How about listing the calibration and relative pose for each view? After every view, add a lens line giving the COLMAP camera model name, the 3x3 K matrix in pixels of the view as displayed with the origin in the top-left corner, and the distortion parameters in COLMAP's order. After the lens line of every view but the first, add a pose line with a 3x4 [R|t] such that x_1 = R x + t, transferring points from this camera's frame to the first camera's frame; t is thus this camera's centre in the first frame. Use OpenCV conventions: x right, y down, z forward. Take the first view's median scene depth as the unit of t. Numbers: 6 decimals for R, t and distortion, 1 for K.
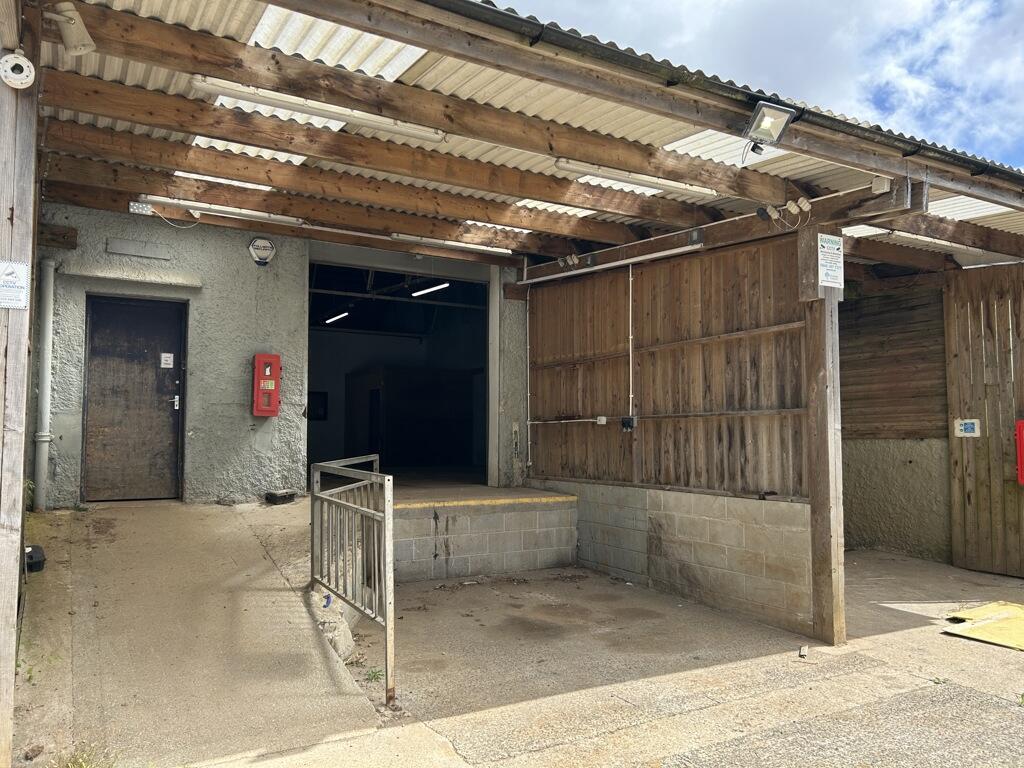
lens RADIAL K [[768.4, 0, 513.3], [0, 768.4, 385.6], [0, 0, 1]] dist [0.065022, -0.081543]
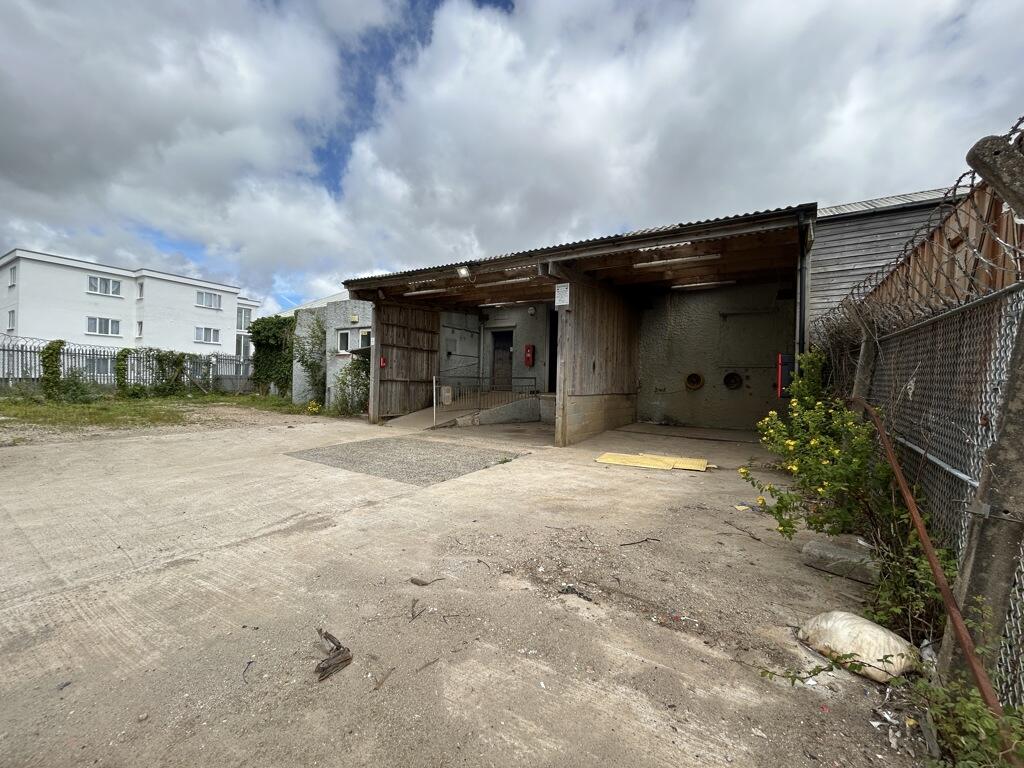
lens RADIAL K [[413.4, 0, 517.2], [0, 413.4, 378.8], [0, 0, 1]] dist [-0.002634, -0.000789]
pose [[0.478516, 0.002895, -0.878074, 1.163519], [0.038532, 0.998962, 0.024292, 0.053702], [0.877233, -0.045458, 0.477908, 0.186137]]
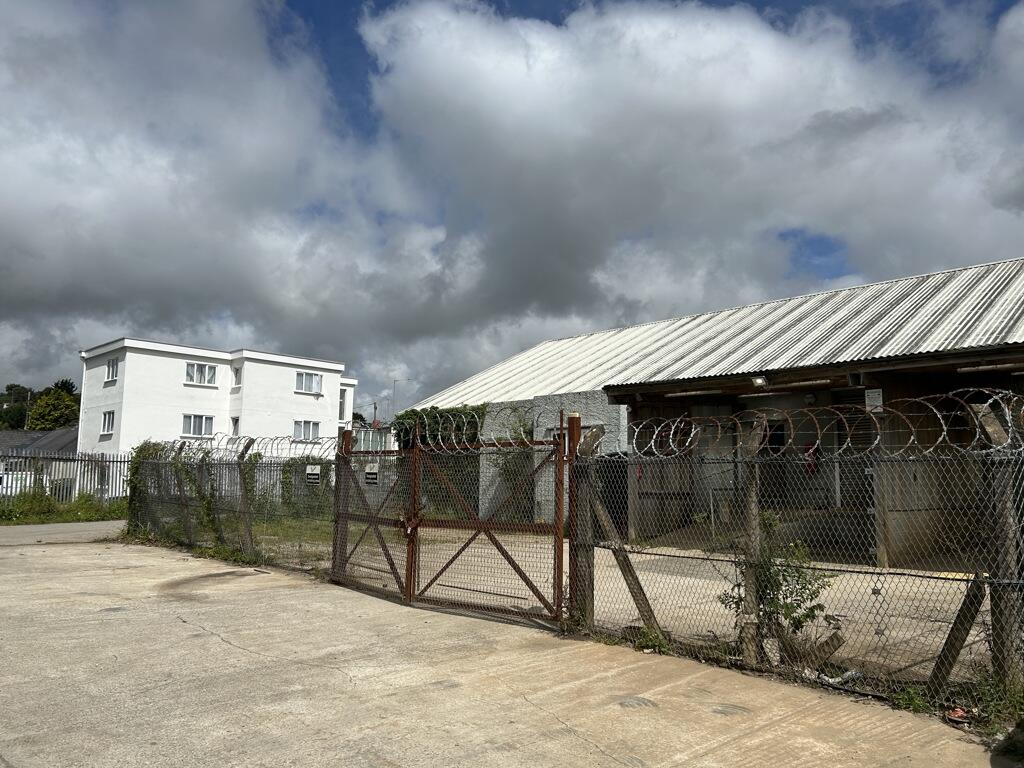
lens RADIAL K [[768.4, 0, 512.5], [0, 768.4, 380.4], [0, 0, 1]] dist [0.065022, -0.081543]
pose [[0.239873, -0.131148, -0.961905, 1.834835], [0.057488, 0.991013, -0.120781, -0.004479], [0.969101, -0.026326, 0.245257, -0.452431]]
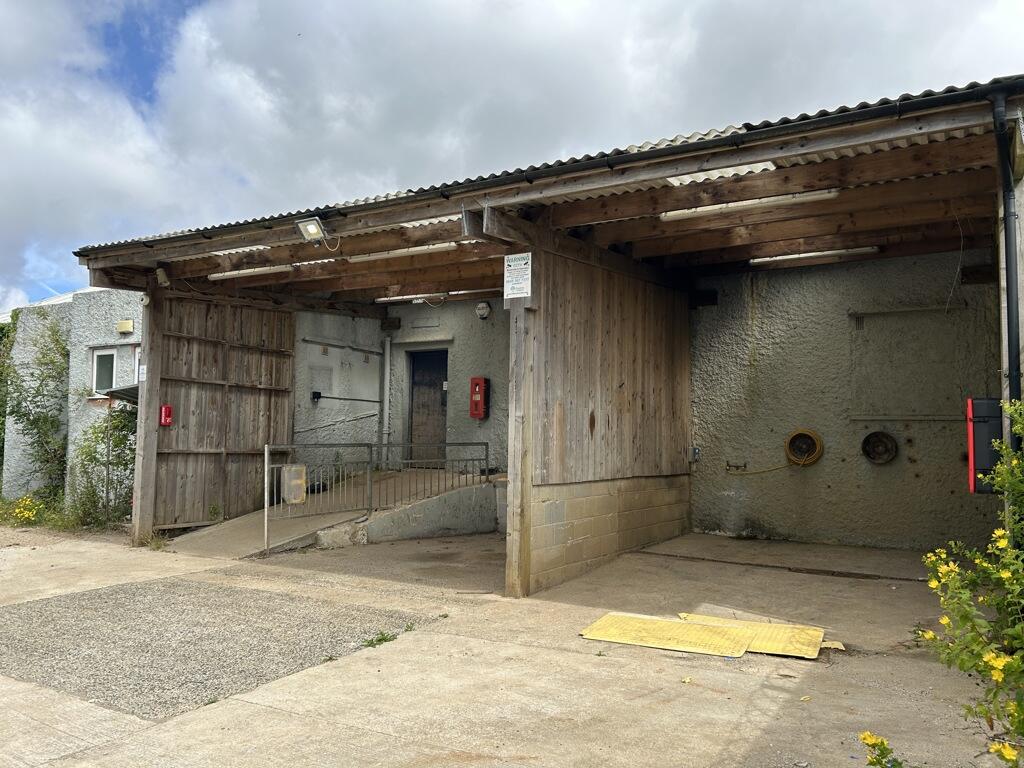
lens RADIAL K [[768.4, 0, 516.4], [0, 768.4, 388.2], [0, 0, 1]] dist [0.065022, -0.081543]
pose [[0.505365, -0.055128, -0.861143, 1.102007], [0.046960, 0.998235, -0.036345, 0.041765], [0.861627, -0.022072, 0.507062, 0.311180]]
